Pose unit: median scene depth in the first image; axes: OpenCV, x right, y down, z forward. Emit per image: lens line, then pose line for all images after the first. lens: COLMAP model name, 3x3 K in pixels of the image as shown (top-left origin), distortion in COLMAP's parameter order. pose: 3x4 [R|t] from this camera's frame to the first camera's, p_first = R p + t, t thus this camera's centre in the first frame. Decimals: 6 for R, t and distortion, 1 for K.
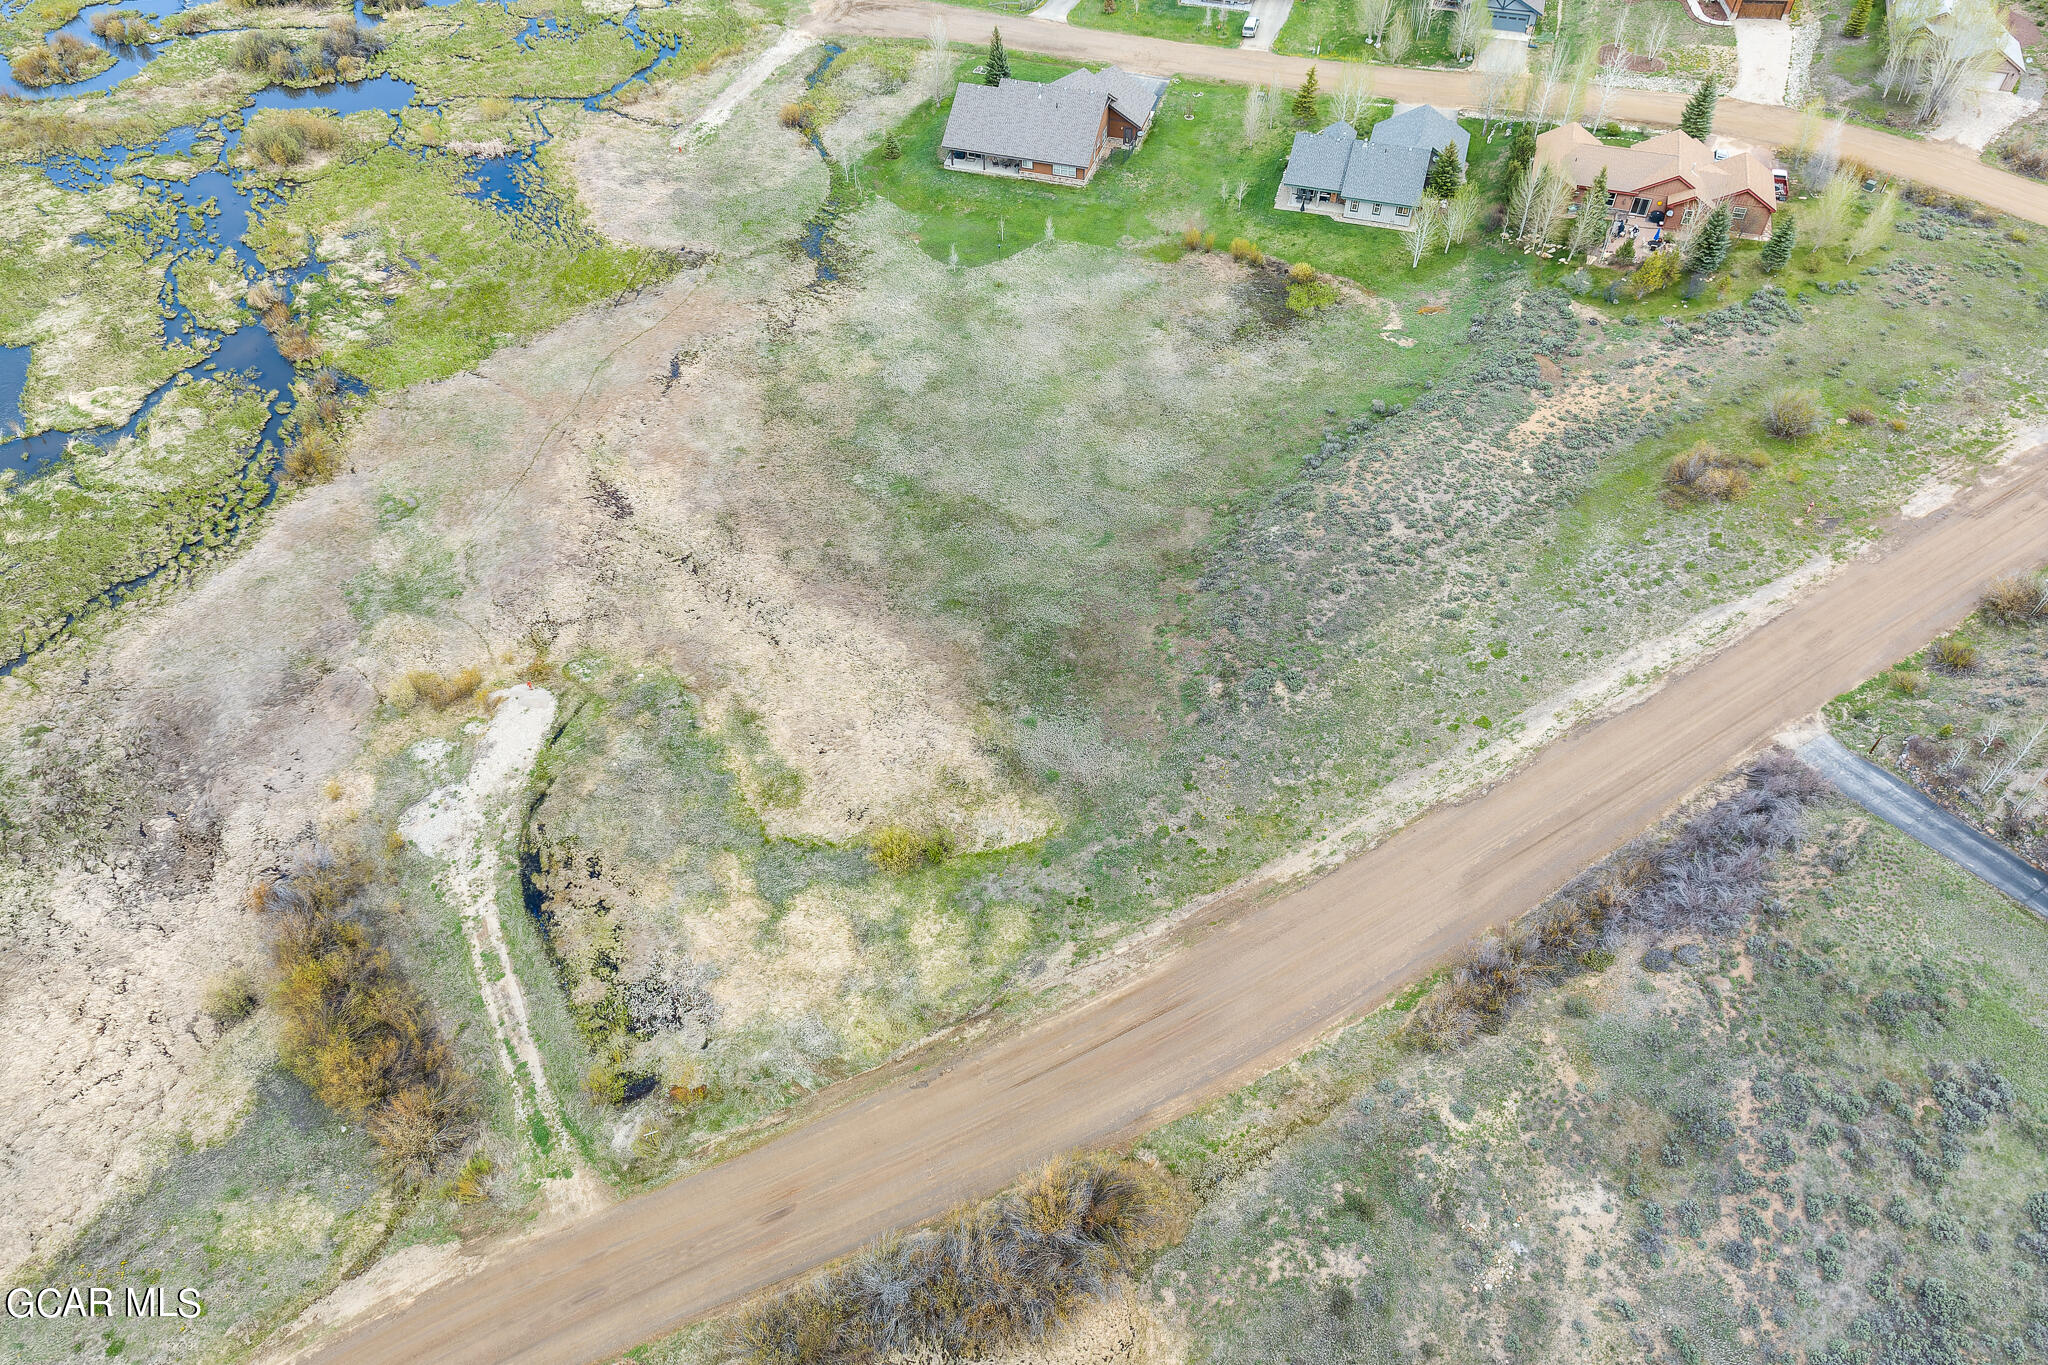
lens RADIAL K [[1395.6, 0, 1024.0], [0, 1395.6, 682.5], [0, 0, 1]] dist [-0.003713, 0.002350]
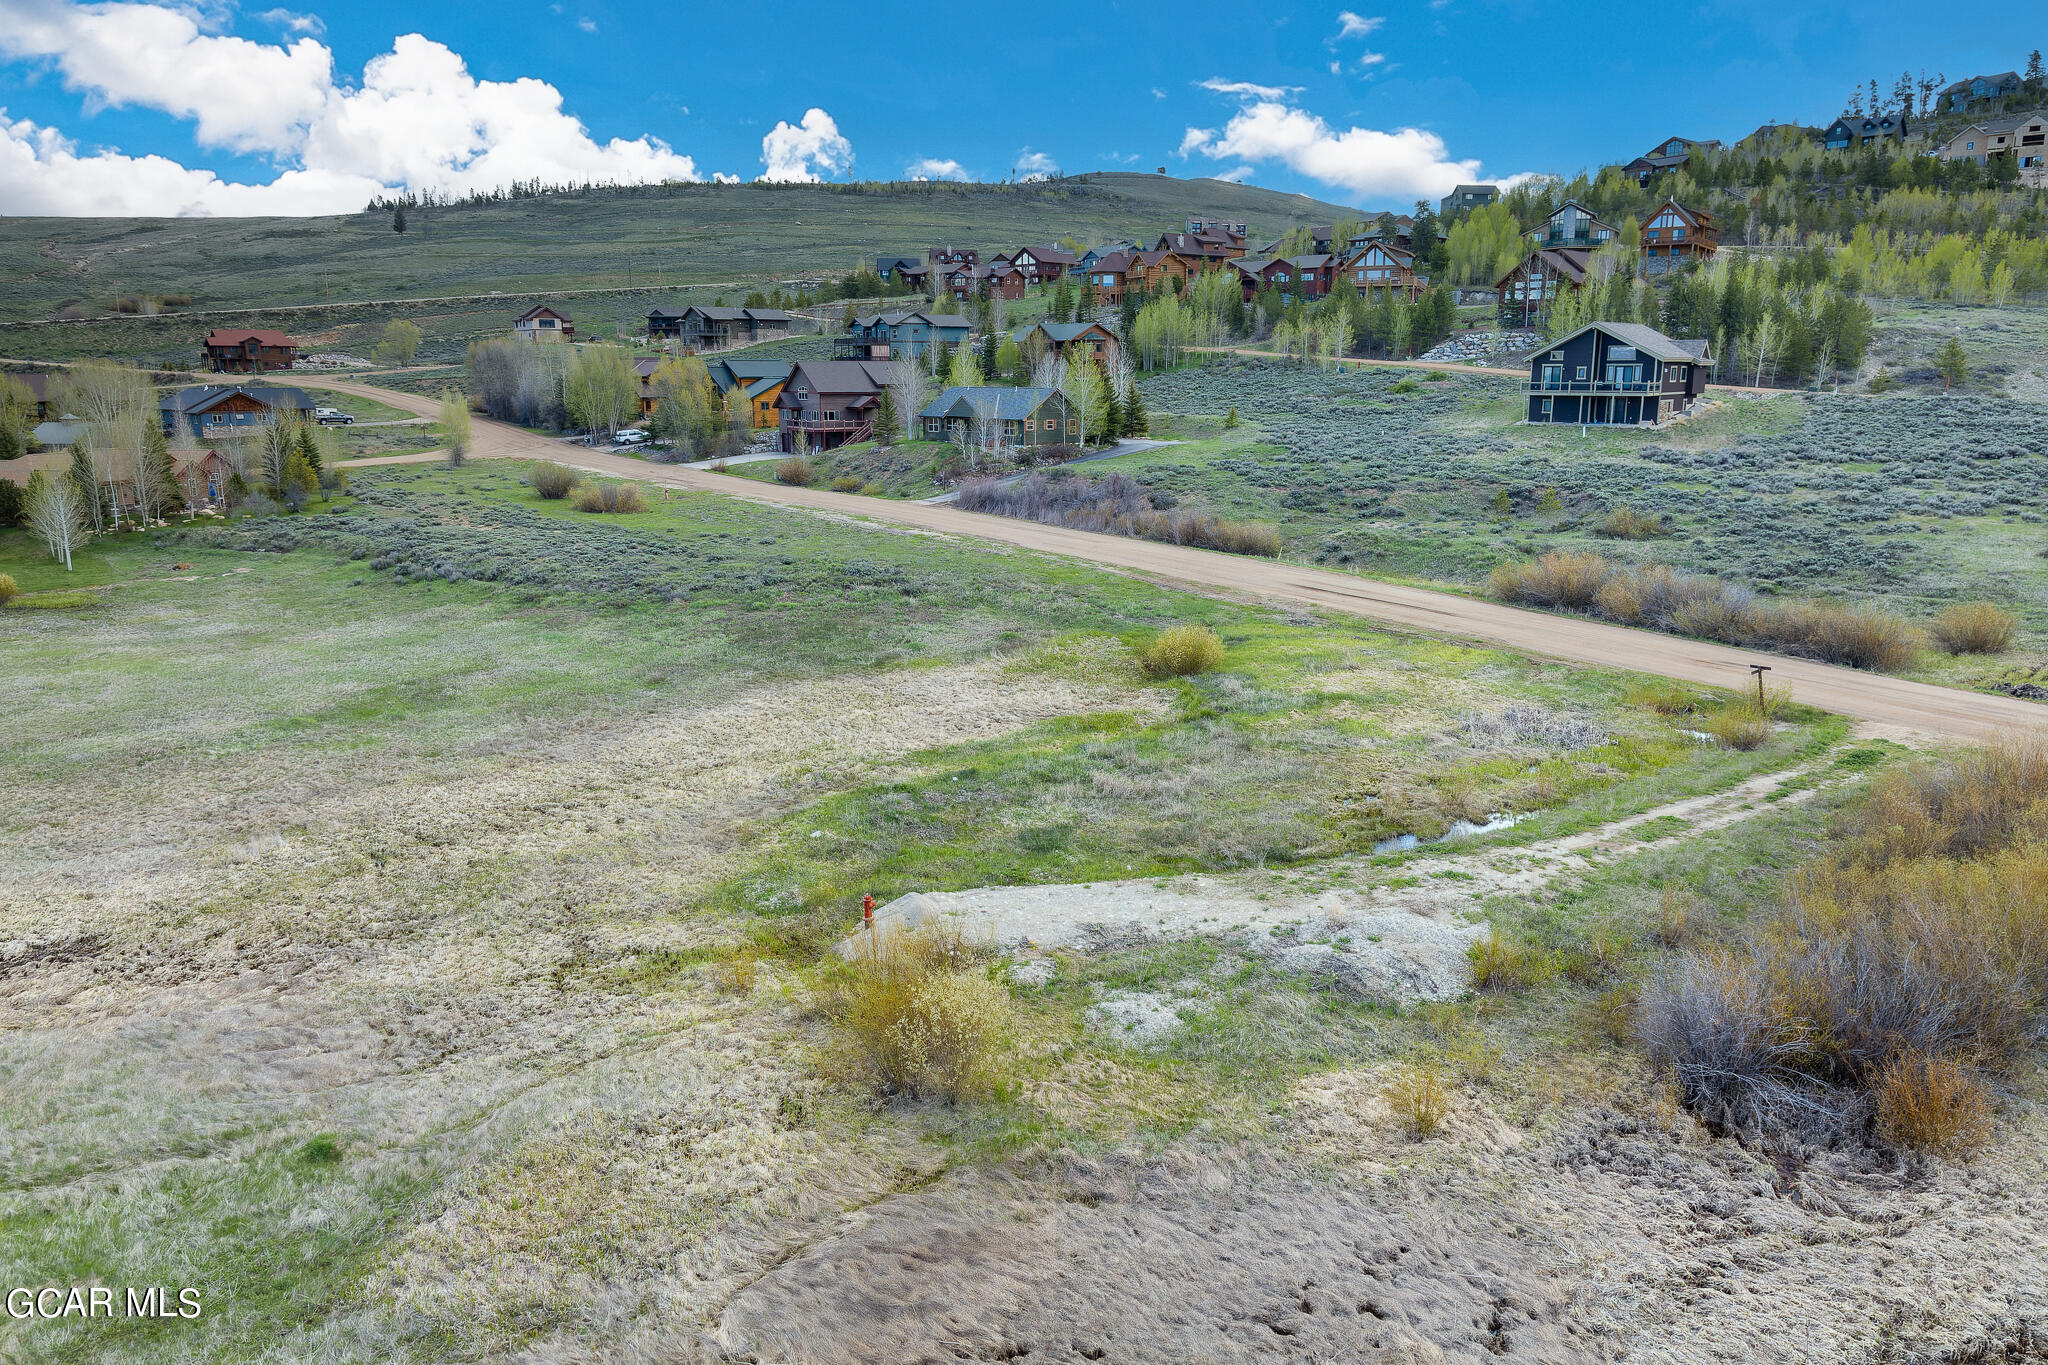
lens RADIAL K [[1395.6, 0, 1024.0], [0, 1395.6, 682.5], [0, 0, 1]] dist [-0.003713, 0.002350]
pose [[-0.135578, -0.205780, 0.969161, -0.719539], [0.743335, 0.625596, 0.236818, -0.091075], [-0.655036, 0.752518, 0.068147, 0.964197]]
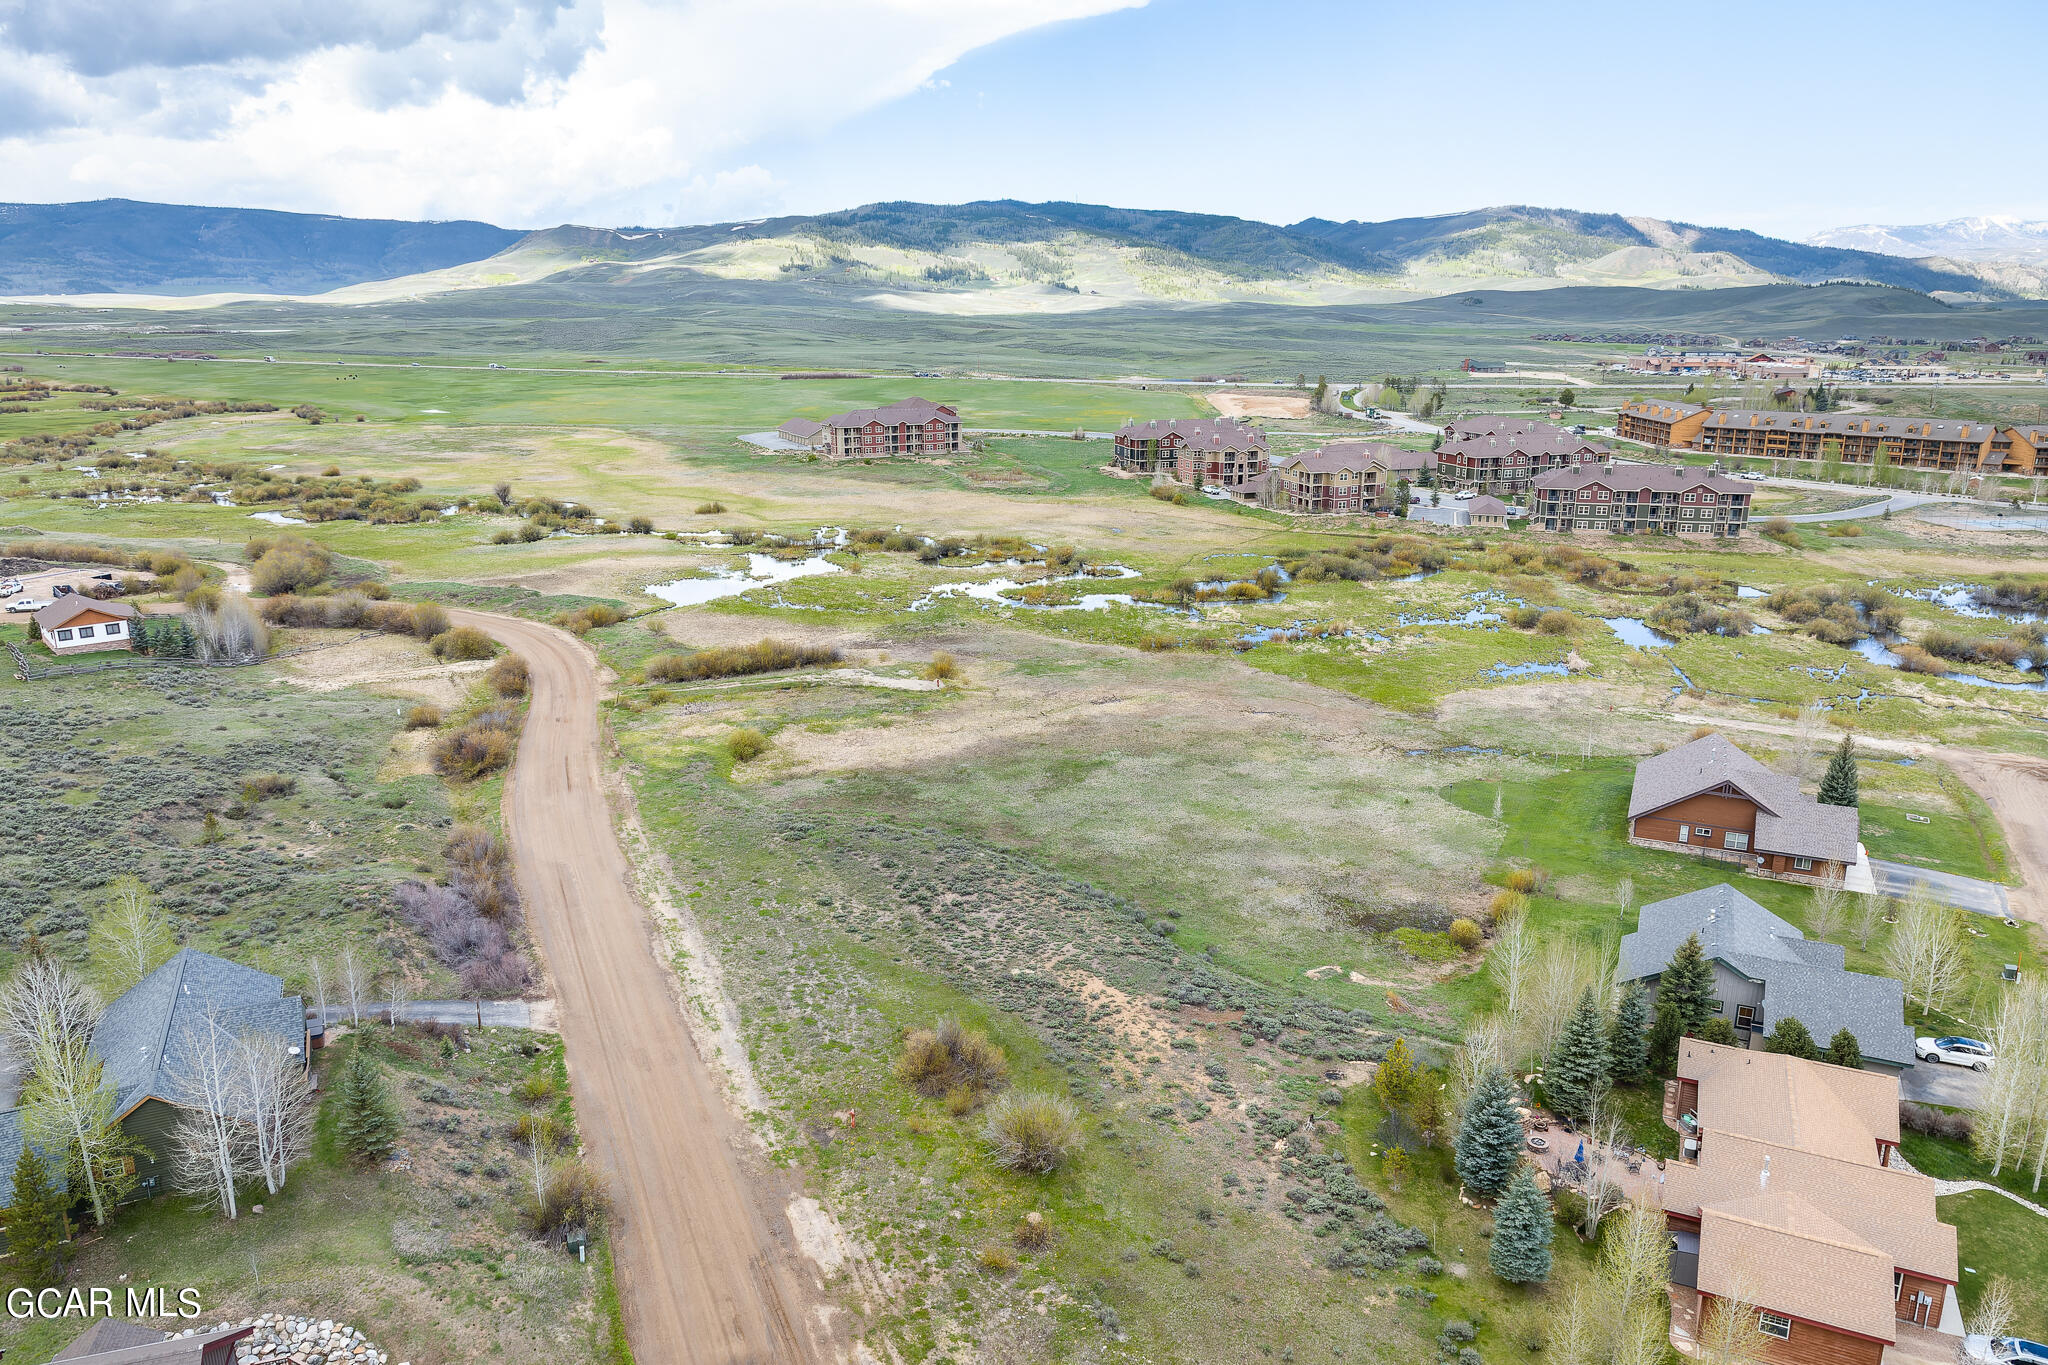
lens RADIAL K [[1395.6, 0, 1024.0], [0, 1395.6, 682.5], [0, 0, 1]] dist [-0.003713, 0.002350]
pose [[-0.144071, 0.273408, -0.951048, 1.316613], [-0.741283, 0.606854, 0.286753, -0.593790], [0.655548, 0.746308, 0.115243, 0.925780]]
